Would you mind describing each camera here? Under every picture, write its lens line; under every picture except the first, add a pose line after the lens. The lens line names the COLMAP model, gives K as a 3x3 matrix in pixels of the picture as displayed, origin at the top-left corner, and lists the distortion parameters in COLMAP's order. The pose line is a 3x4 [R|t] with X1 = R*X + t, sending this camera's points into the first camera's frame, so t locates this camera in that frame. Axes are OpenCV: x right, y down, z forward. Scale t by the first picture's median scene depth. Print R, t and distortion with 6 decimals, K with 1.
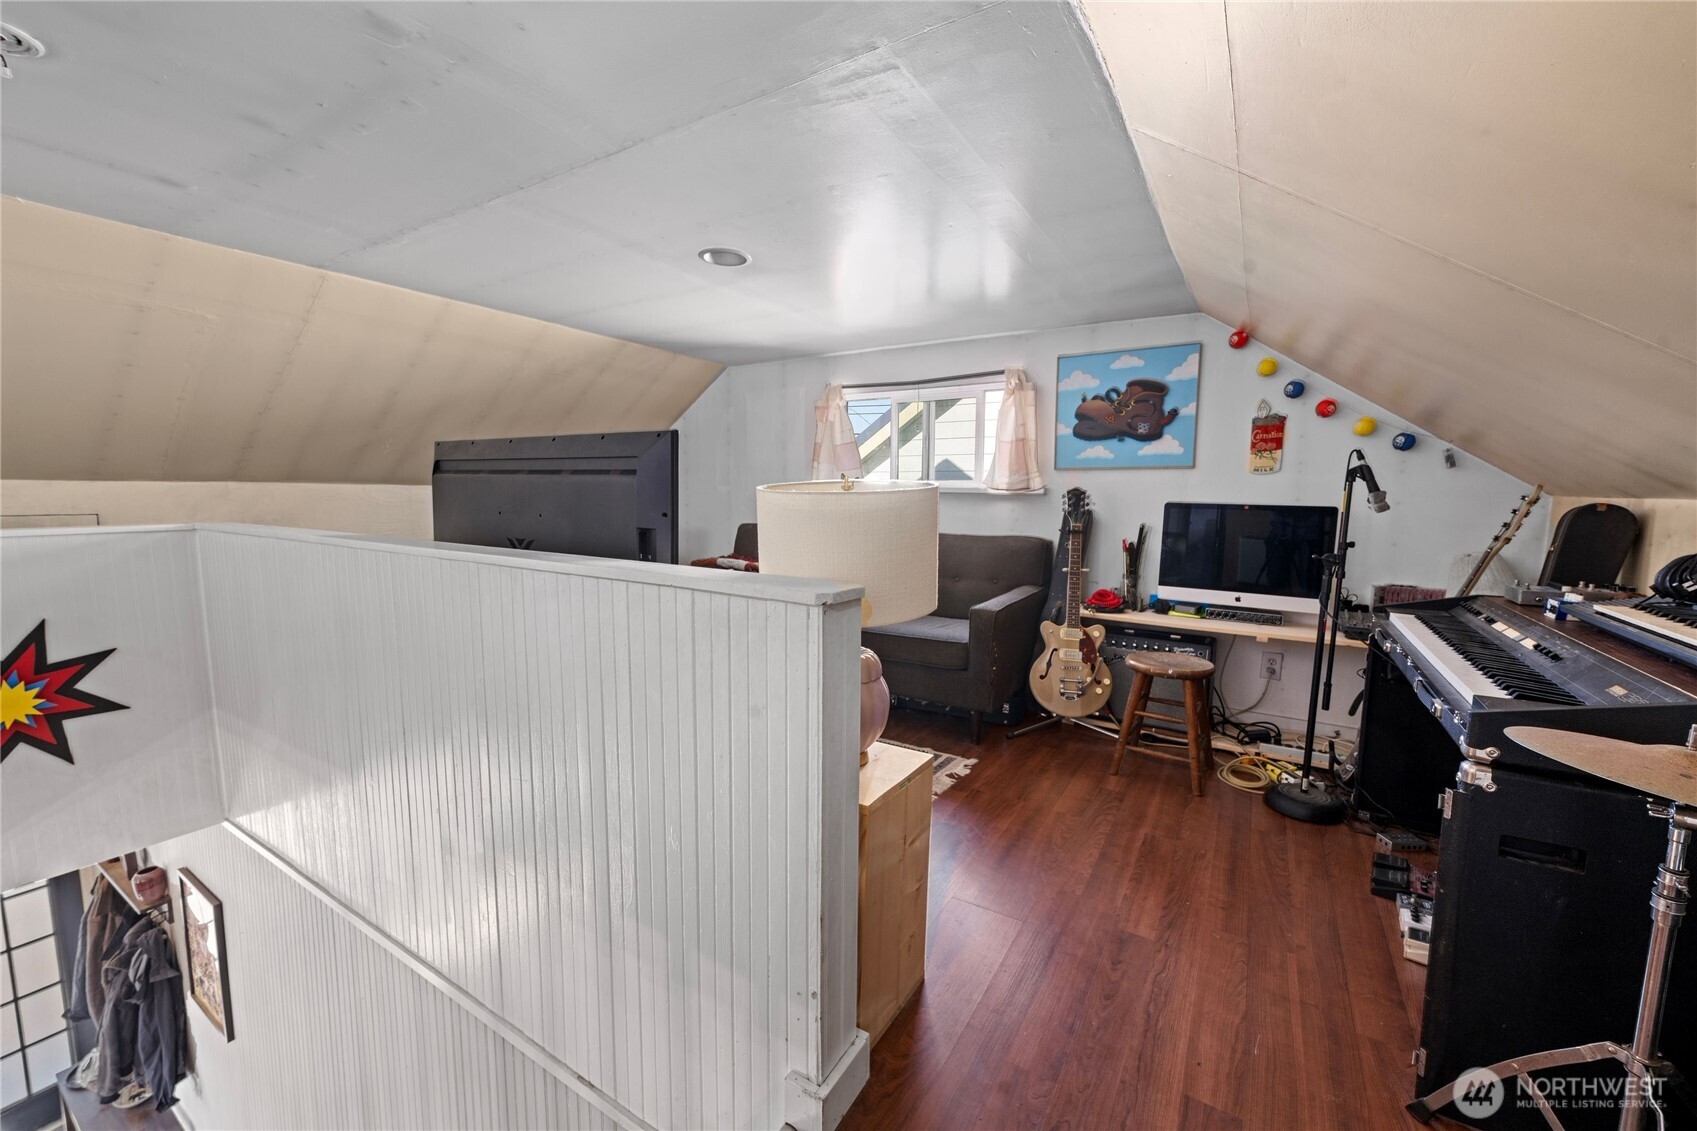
lens RADIAL K [[670.7, 0, 850.2], [0, 670.7, 564.2], [0, 0, 1]] dist [0.000340, -0.000330]
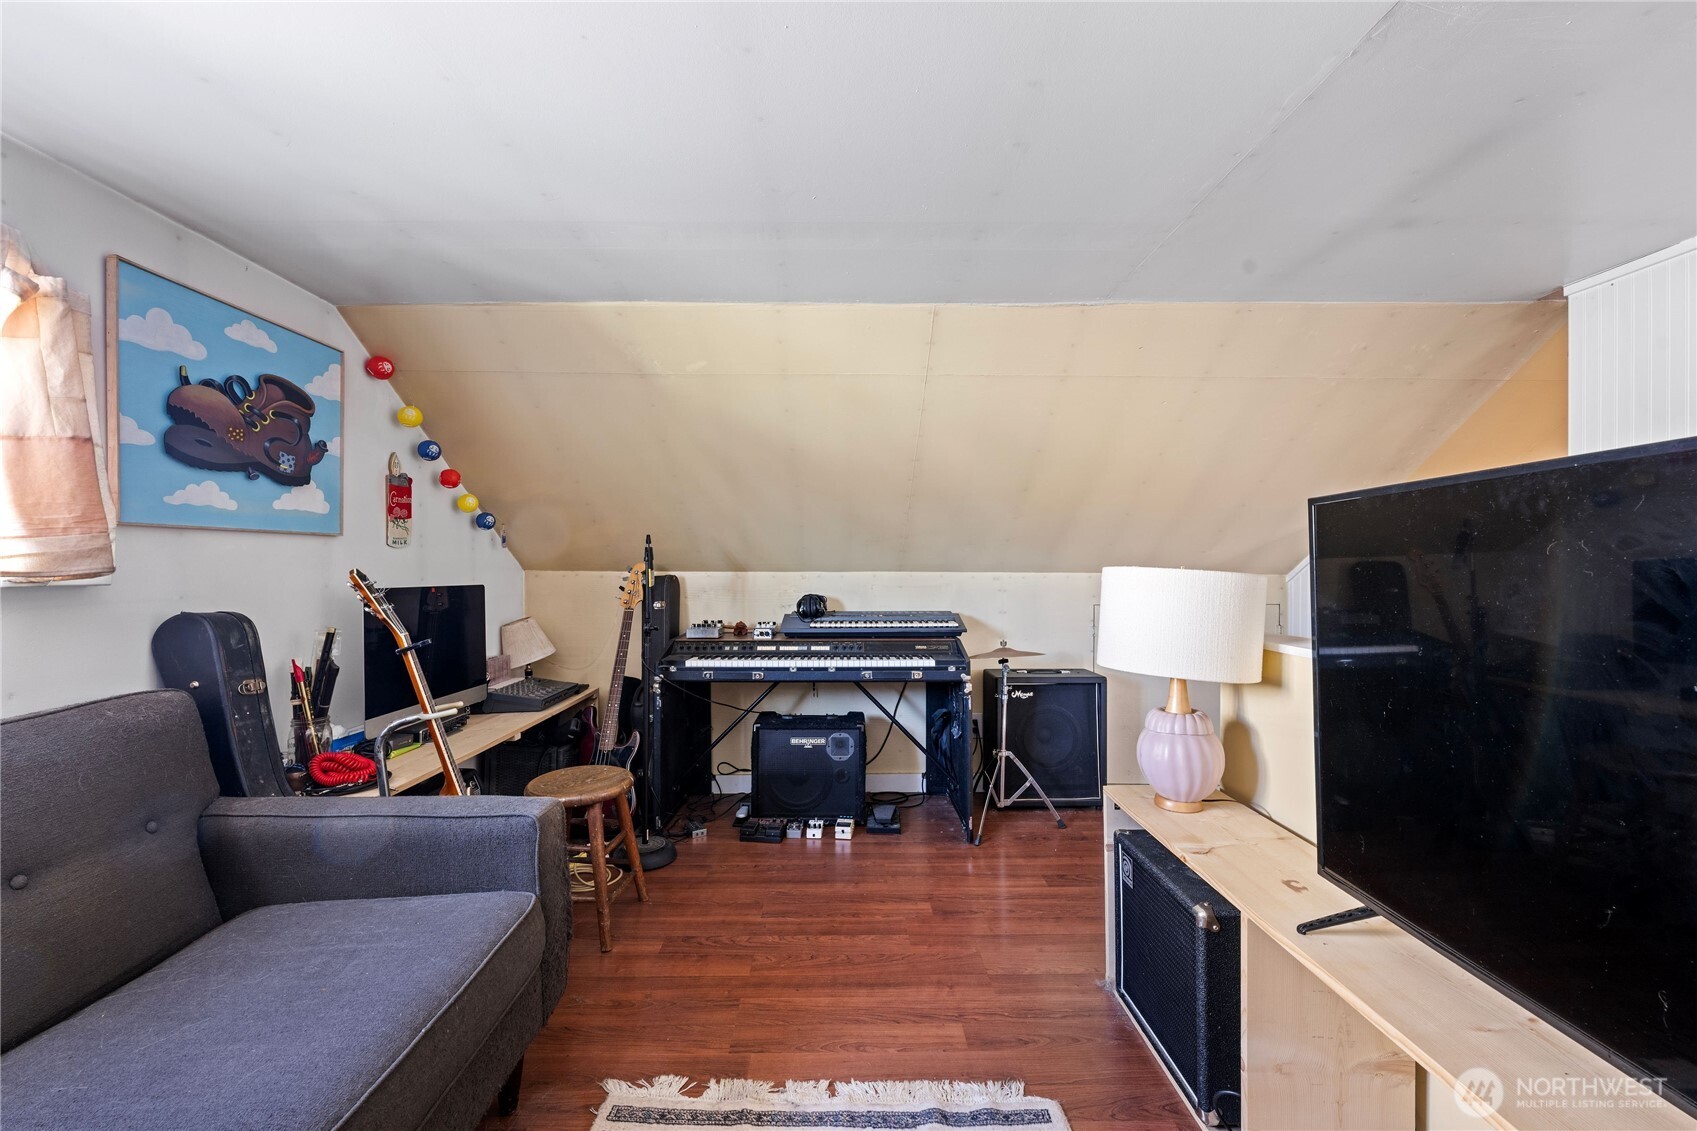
lens RADIAL K [[670.7, 0, 850.4], [0, 670.7, 564.6], [0, 0, 1]] dist [0.000340, -0.000330]
pose [[-0.541312, -0.007797, 0.840786, -0.302647], [0.095447, 0.992924, 0.070658, -0.111511], [-0.835387, 0.118499, -0.536737, 0.915458]]
